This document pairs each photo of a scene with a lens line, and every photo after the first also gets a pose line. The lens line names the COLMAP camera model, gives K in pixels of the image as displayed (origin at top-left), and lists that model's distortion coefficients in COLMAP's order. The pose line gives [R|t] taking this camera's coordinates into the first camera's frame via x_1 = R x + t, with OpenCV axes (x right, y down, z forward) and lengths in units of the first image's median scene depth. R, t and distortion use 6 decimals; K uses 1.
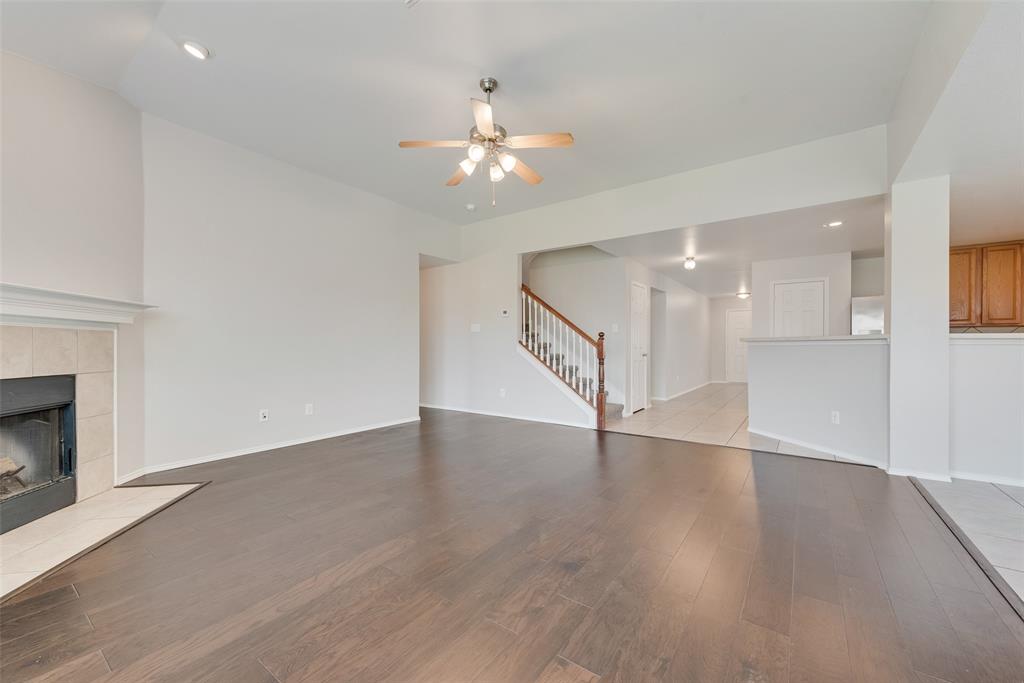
lens RADIAL K [[405.4, 0, 507.8], [0, 405.4, 348.8], [0, 0, 1]] dist [0.011898, -0.002186]
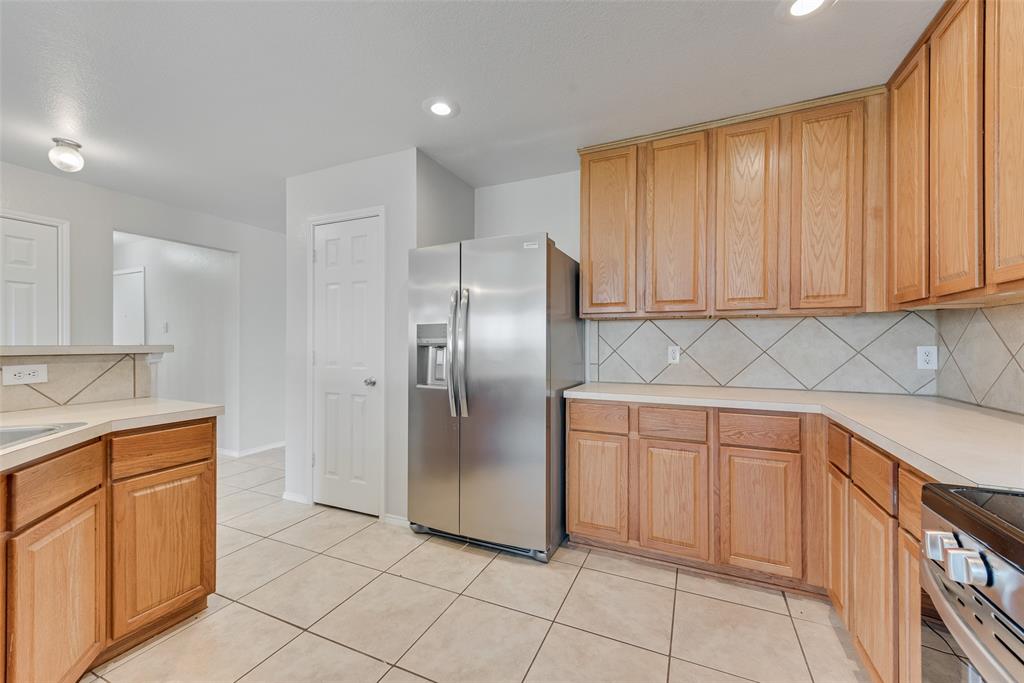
lens RADIAL K [[405.4, 0, 512.7], [0, 405.4, 343.3], [0, 0, 1]] dist [0.011898, -0.002186]
pose [[0.978676, 0.000473, 0.205410, 1.249123], [0.000577, 0.999987, -0.005051, -0.033467], [-0.205410, 0.005062, 0.978663, 0.804698]]
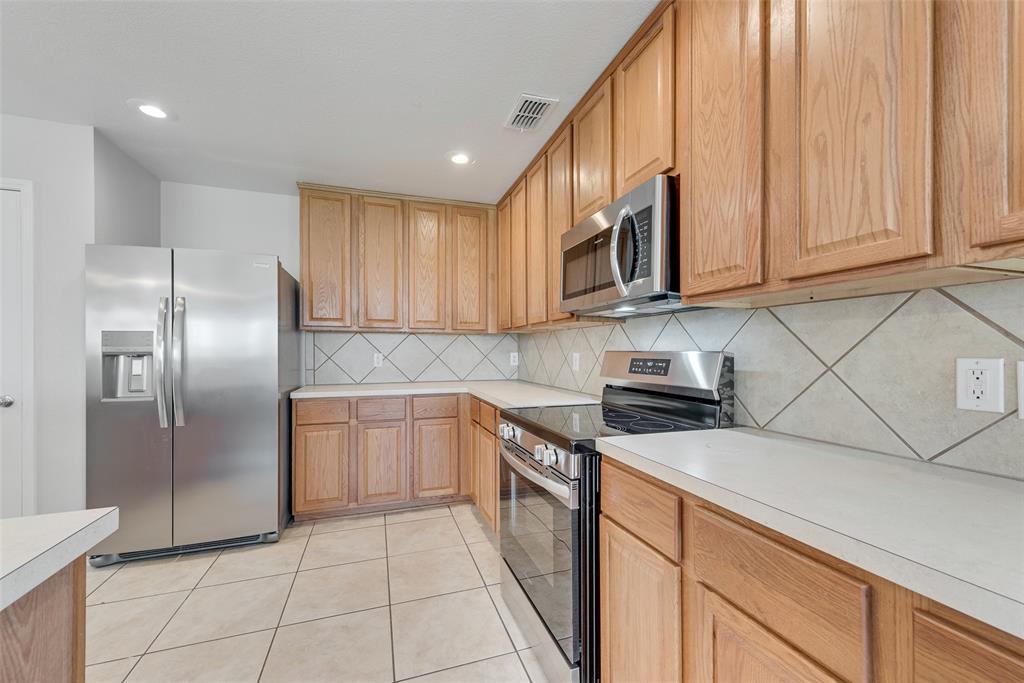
lens RADIAL K [[405.4, 0, 509.8], [0, 405.4, 350.8], [0, 0, 1]] dist [0.011898, -0.002186]
pose [[0.578051, 0.000716, 0.816000, 1.100235], [0.005990, 0.999969, -0.005121, -0.031963], [-0.815978, 0.007848, 0.578029, 0.671037]]
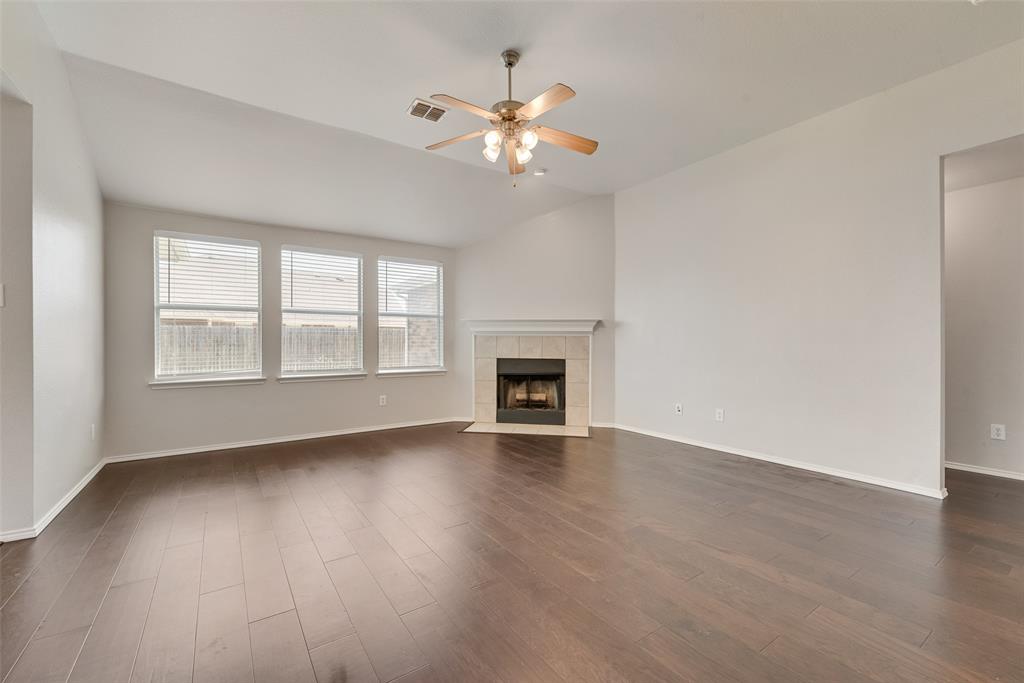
lens RADIAL K [[405.4, 0, 515.3], [0, 405.4, 346.1], [0, 0, 1]] dist [0.011898, -0.002186]
pose [[-0.335649, 0.000292, -0.941987, 0.596328], [-0.011050, 0.999930, 0.004248, -0.003906], [0.941922, 0.011835, -0.335623, 1.012065]]
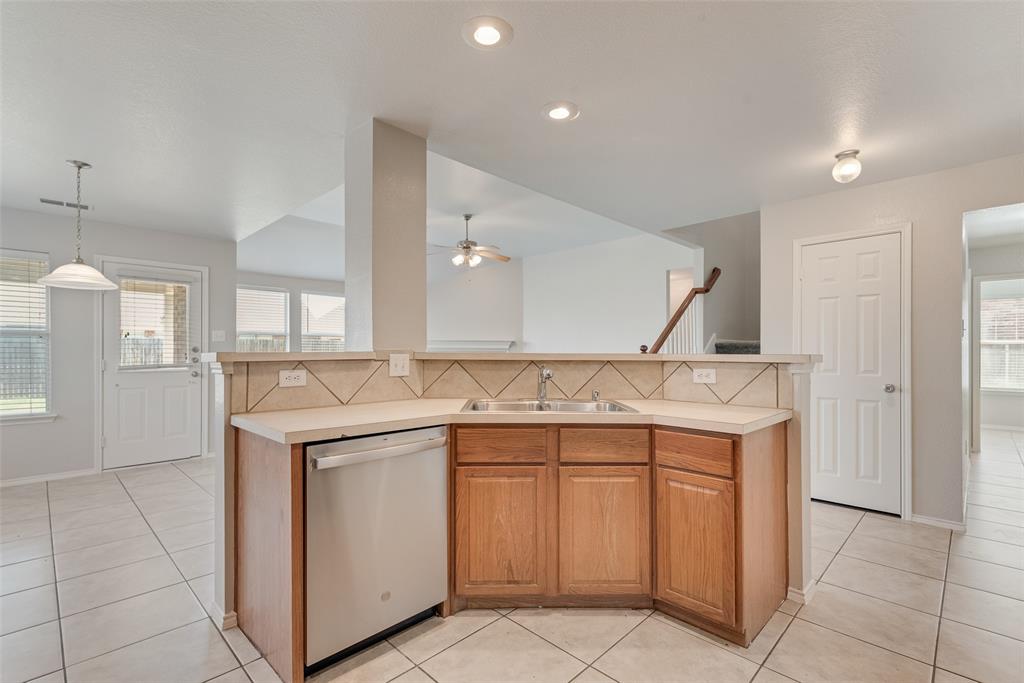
lens RADIAL K [[464.5, 0, 516.1], [0, 464.5, 349.5], [0, 0, 1]] dist [0.004709, -0.000071]
pose [[-0.139829, -0.004507, -0.990165, 1.500598], [-0.009285, 0.999952, -0.003240, -0.034928], [0.990132, 0.008740, -0.139864, 1.156953]]
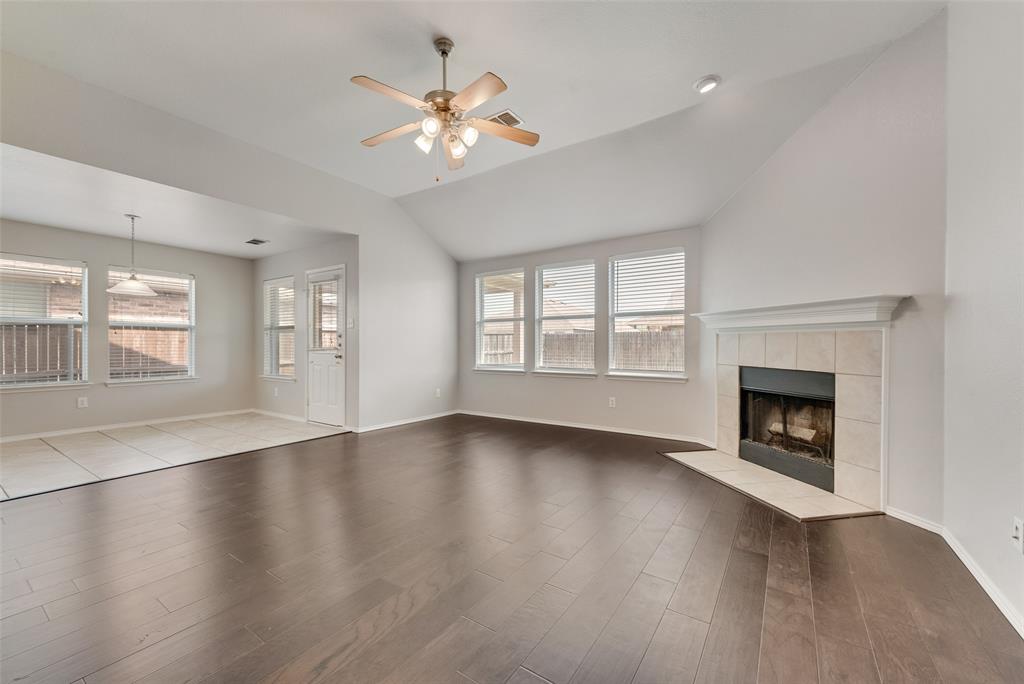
lens RADIAL K [[405.4, 0, 511.8], [0, 405.4, 345.8], [0, 0, 1]] dist [0.011898, -0.002186]
pose [[-0.999232, -0.000590, -0.039191, -0.123196], [-0.001168, 0.999891, 0.014733, -0.017083], [0.039178, 0.014767, -0.999123, 1.443181]]
